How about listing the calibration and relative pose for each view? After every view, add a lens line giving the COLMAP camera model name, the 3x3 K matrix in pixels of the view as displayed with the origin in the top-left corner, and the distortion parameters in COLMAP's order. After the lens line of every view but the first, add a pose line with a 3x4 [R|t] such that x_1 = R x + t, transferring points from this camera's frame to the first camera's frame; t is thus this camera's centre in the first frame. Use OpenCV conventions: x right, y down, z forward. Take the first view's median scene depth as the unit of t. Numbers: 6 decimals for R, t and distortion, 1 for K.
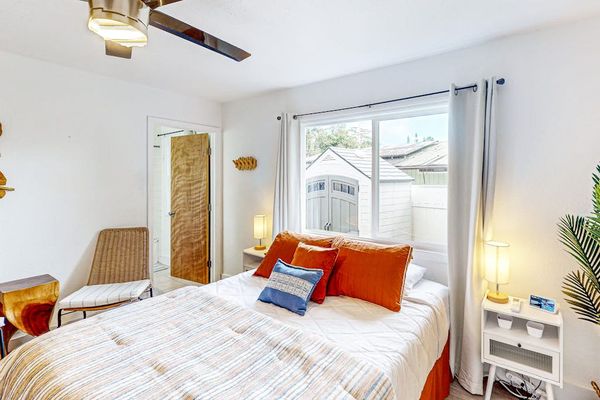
lens RADIAL K [[281.7, 0, 300.6], [0, 281.7, 180.3], [0, 0, 1]] dist [0.001038, 0.000157]
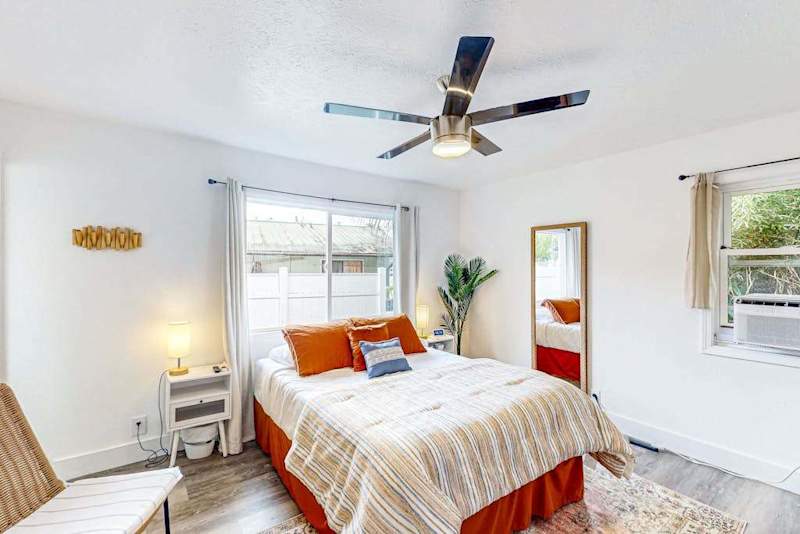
lens RADIAL K [[354.8, 0, 400.0], [0, 354.8, 267.0], [0, 0, 1]] dist [0.000982, 0.000077]
pose [[0.307158, 0.003940, 0.951650, -0.972952], [0.000826, 0.999990, -0.004407, 0.002474], [-0.951658, 0.002140, 0.307151, 0.325630]]
